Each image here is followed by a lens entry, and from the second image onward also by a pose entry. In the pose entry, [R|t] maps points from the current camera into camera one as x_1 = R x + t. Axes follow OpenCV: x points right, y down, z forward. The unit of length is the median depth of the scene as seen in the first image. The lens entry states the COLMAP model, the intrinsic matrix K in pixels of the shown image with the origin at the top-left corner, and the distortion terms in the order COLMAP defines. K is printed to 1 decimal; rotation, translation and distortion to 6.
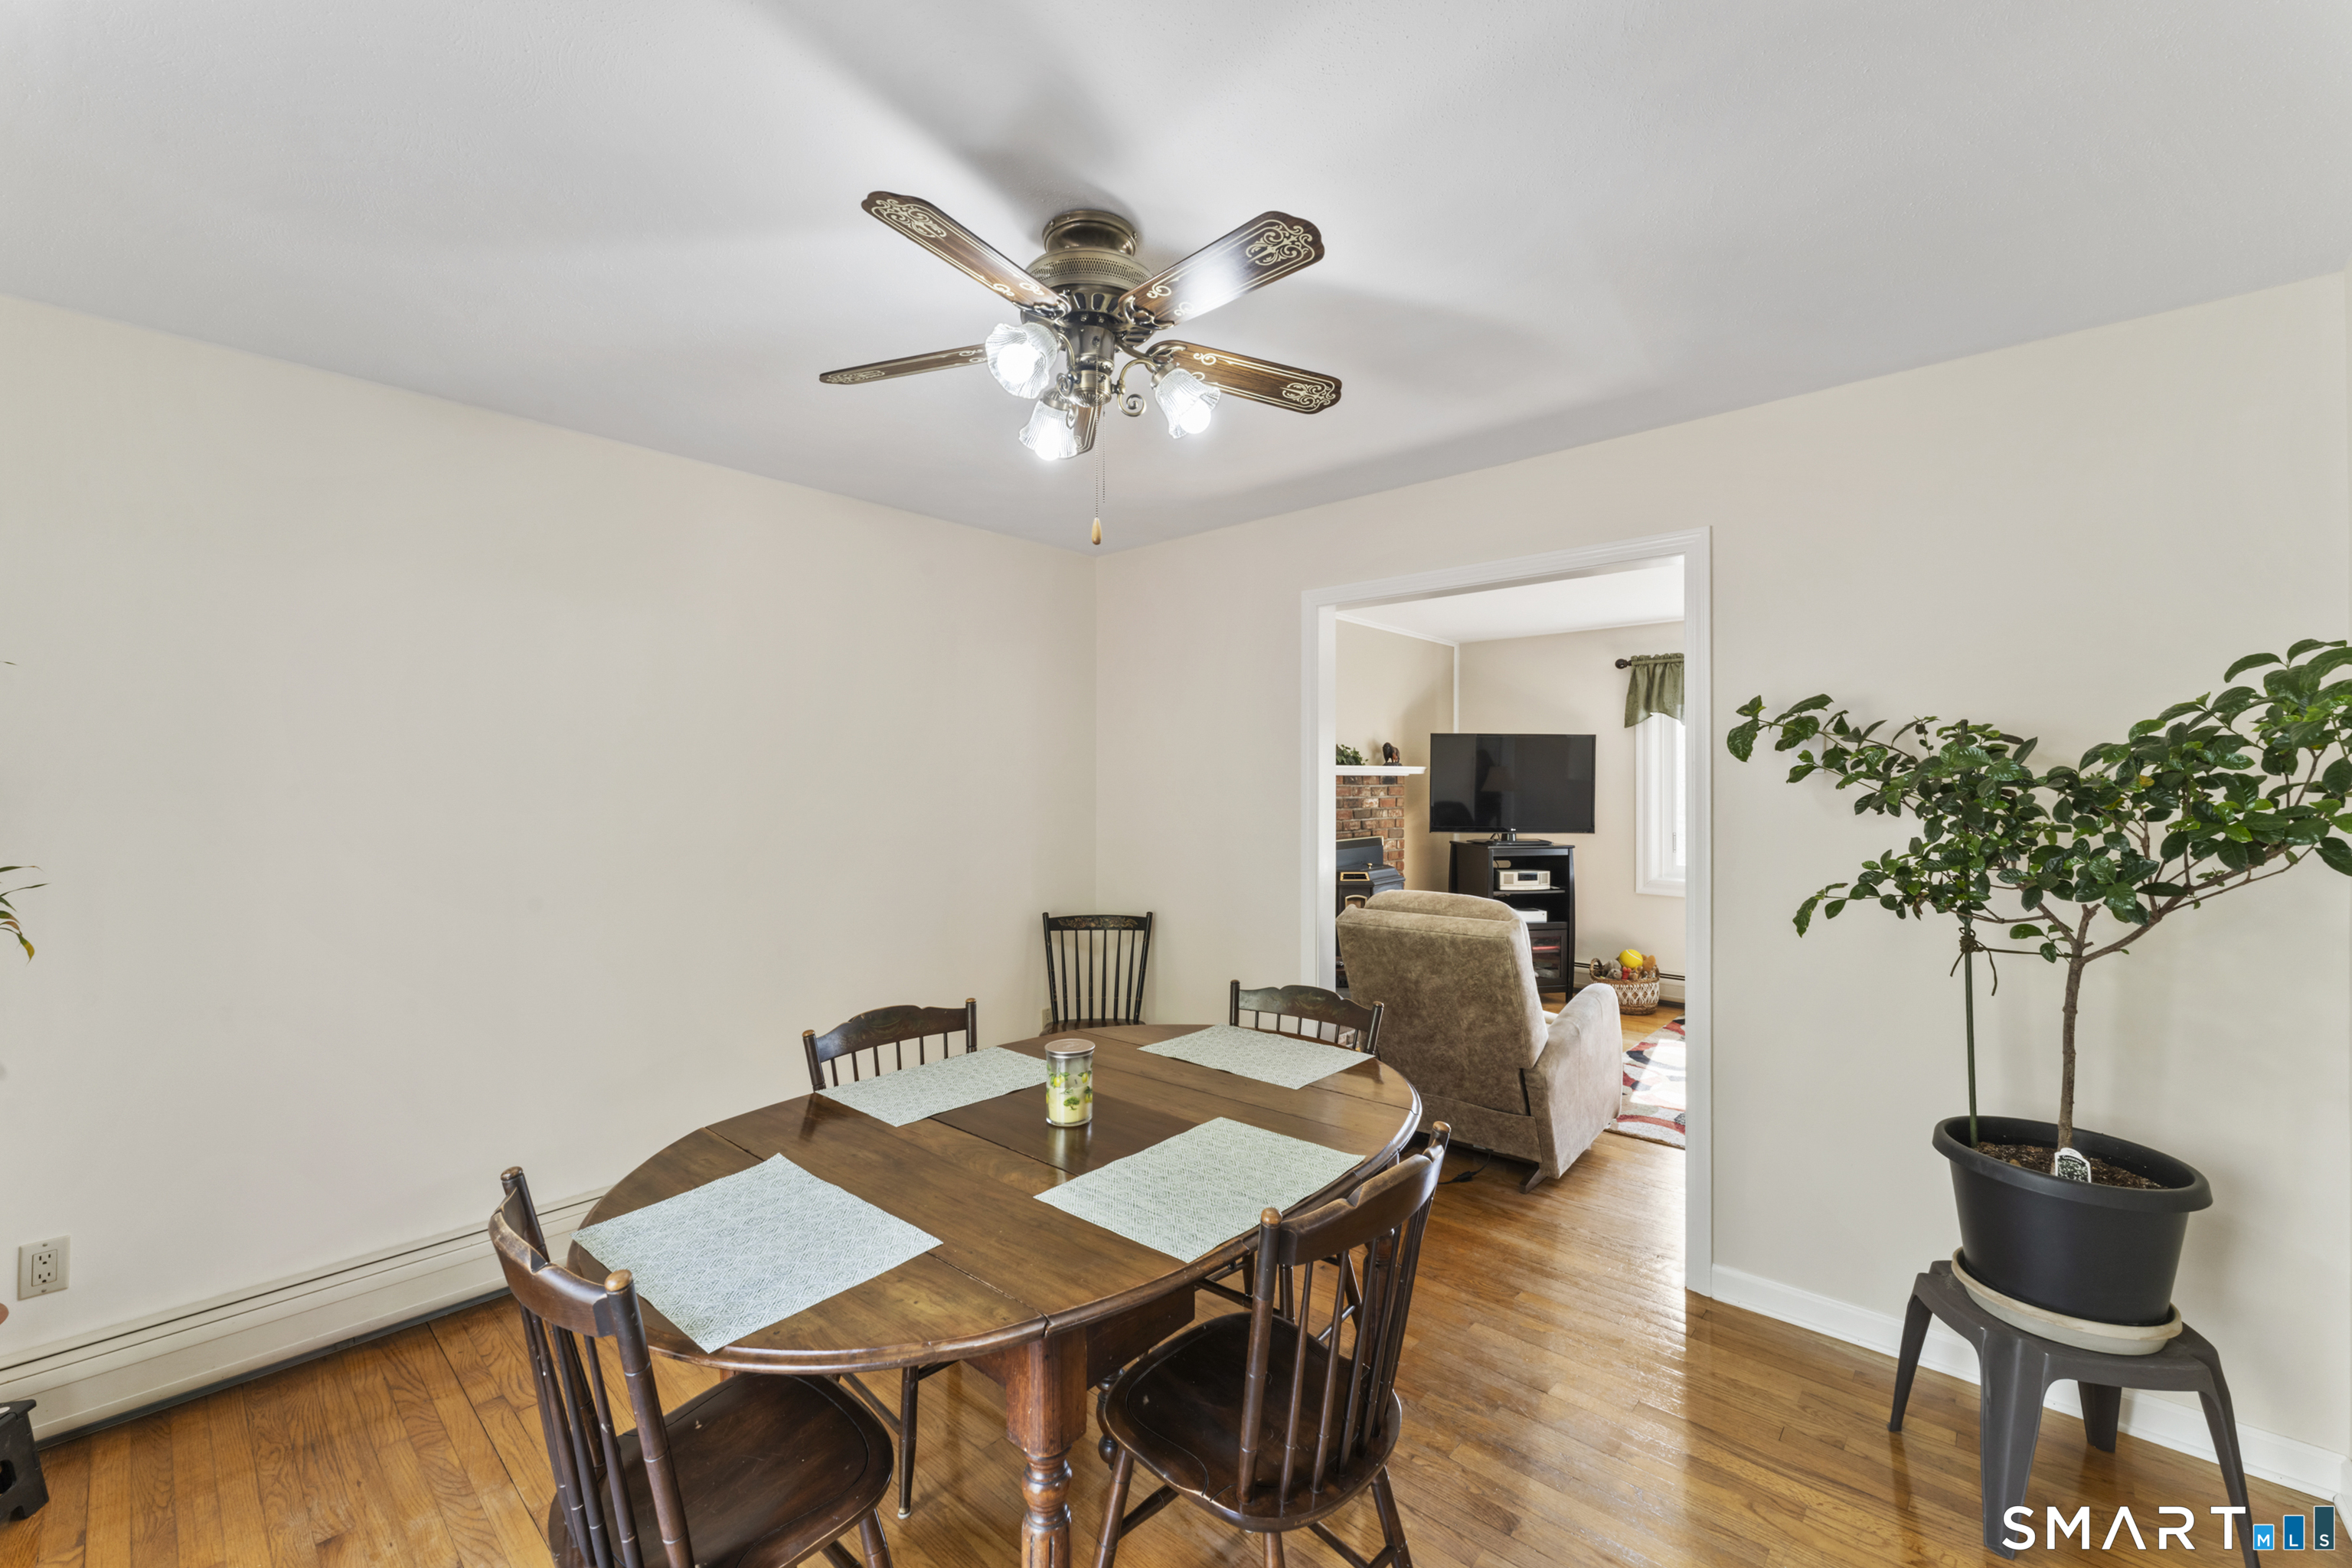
lens RADIAL K [[956.3, 0, 1188.6], [0, 956.3, 769.4], [0, 0, 1]] dist [-0.000383, 0.000110]
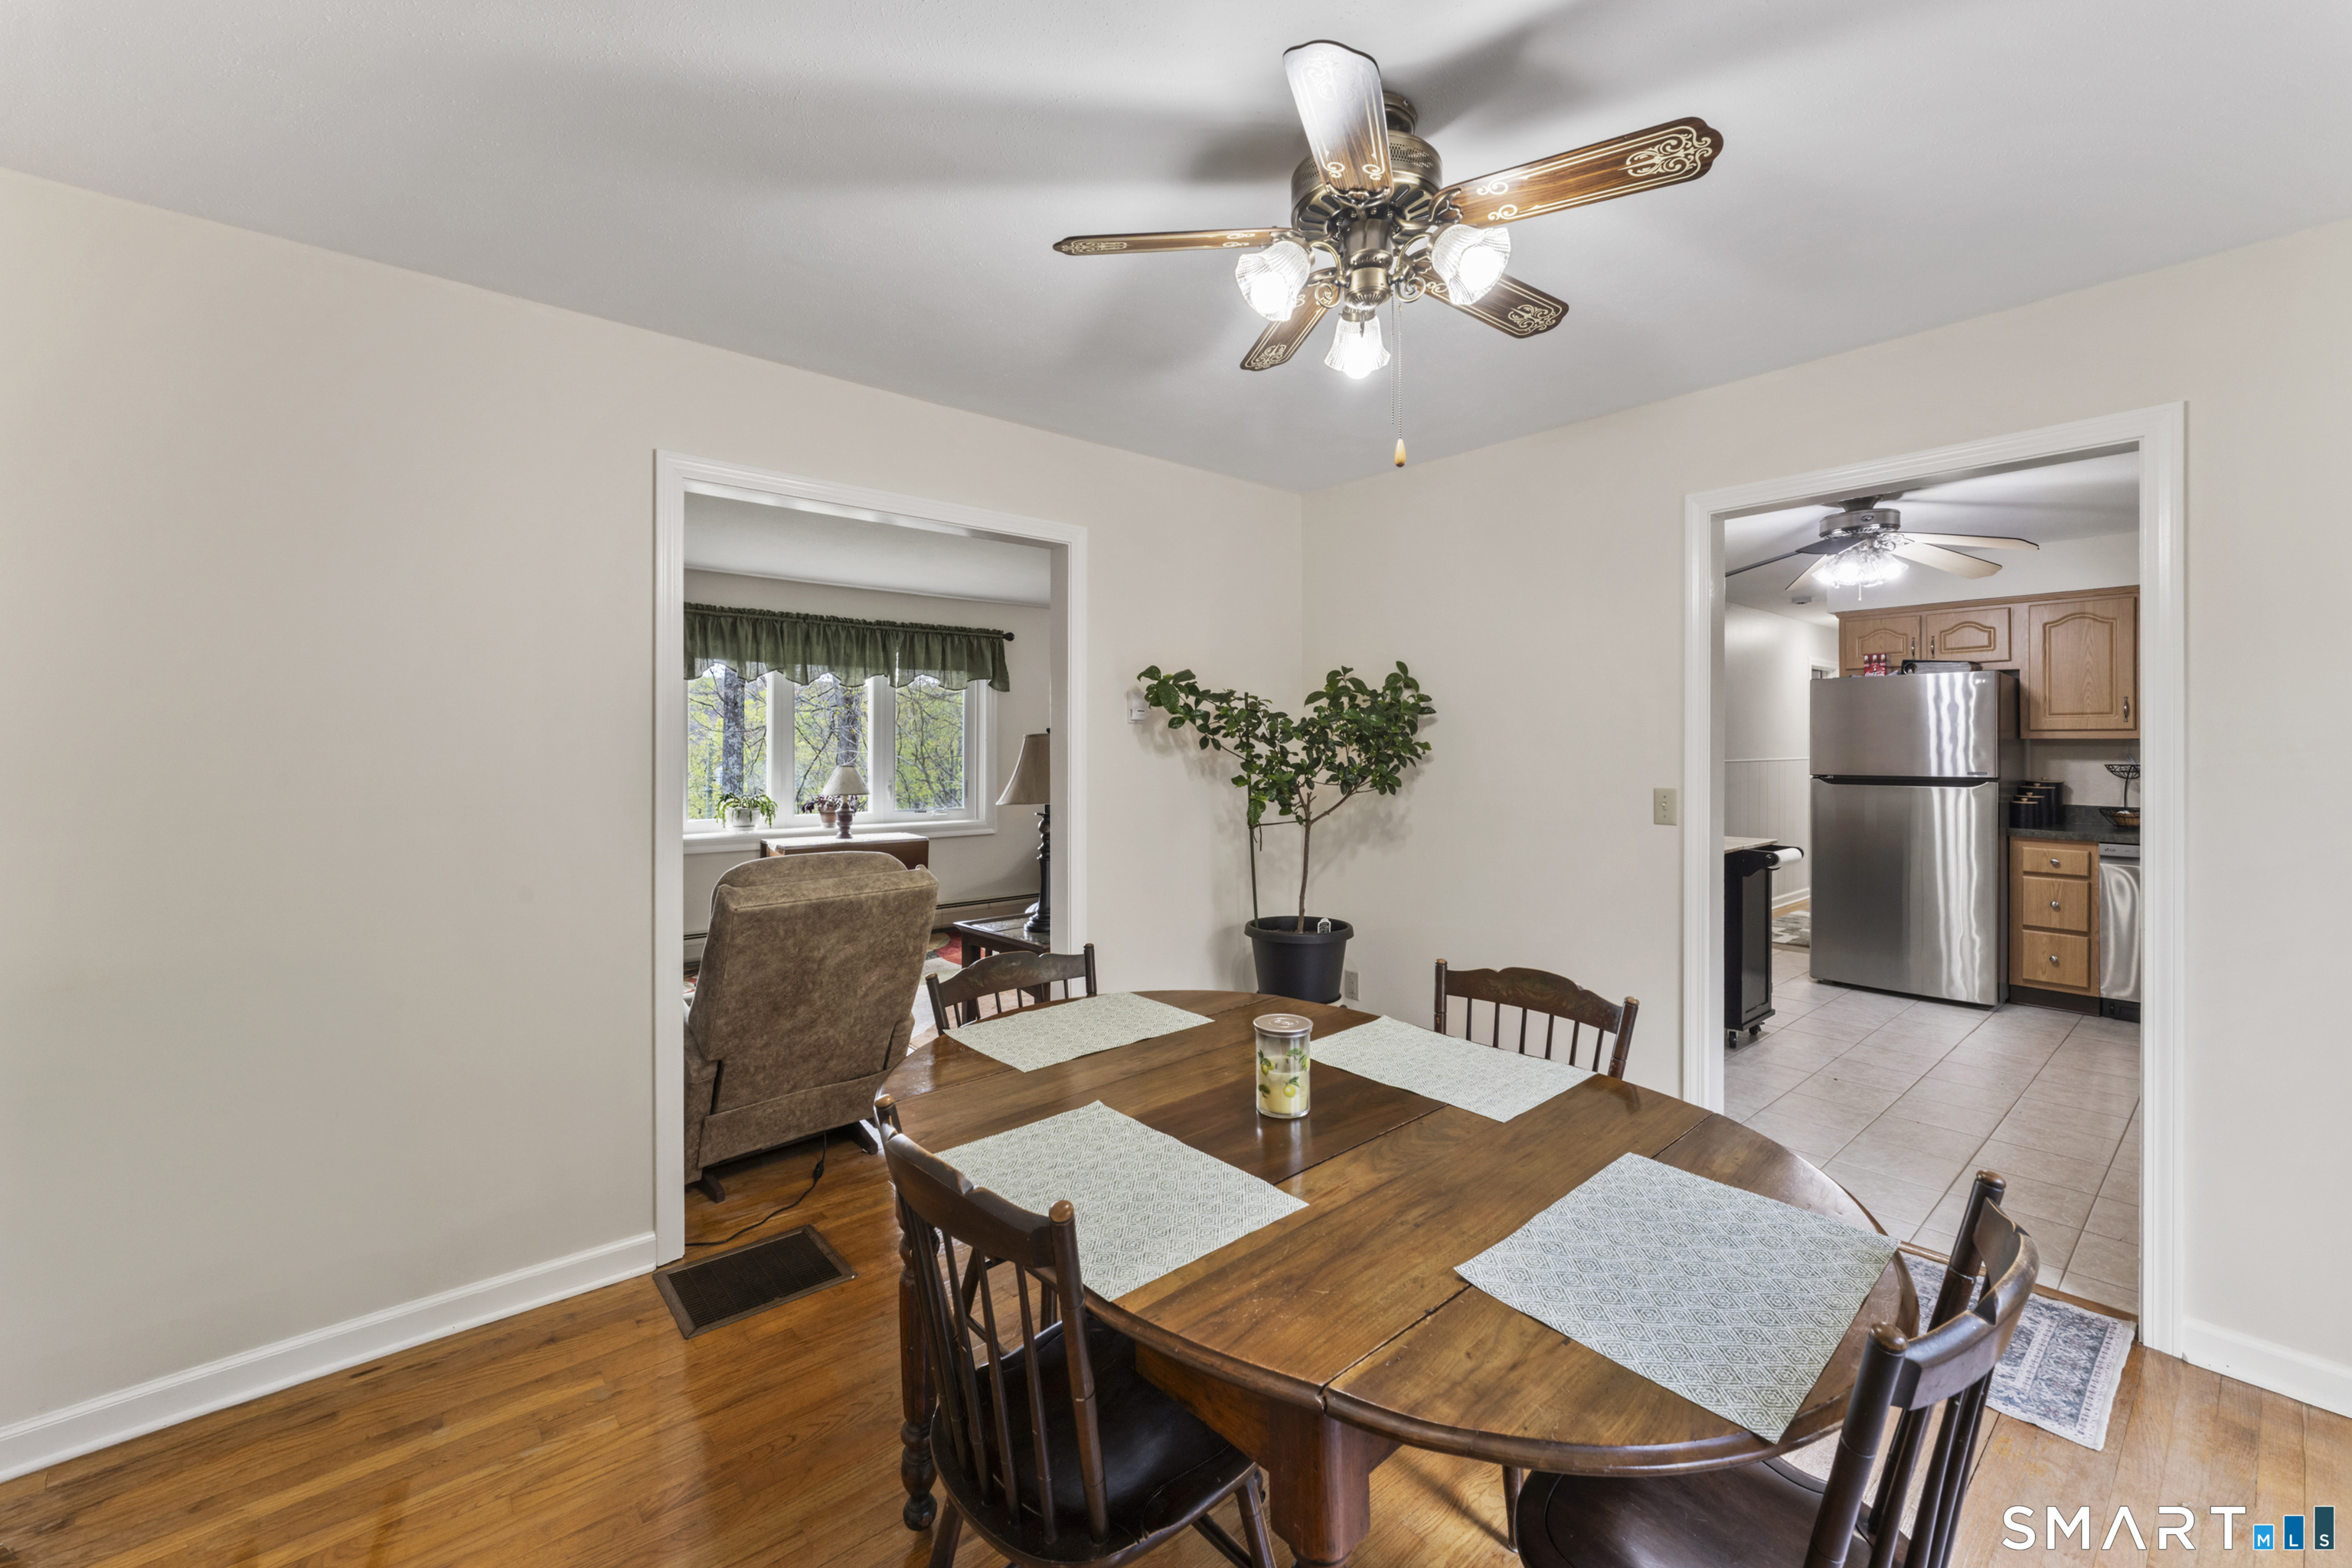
lens RADIAL K [[956.3, 0, 1188.6], [0, 956.3, 769.4], [0, 0, 1]] dist [-0.000383, 0.000110]
pose [[0.117228, -0.025153, 0.992787, -0.978670], [-0.013928, 0.999539, 0.026968, 0.043295], [-0.993007, -0.016989, 0.116823, 0.999069]]
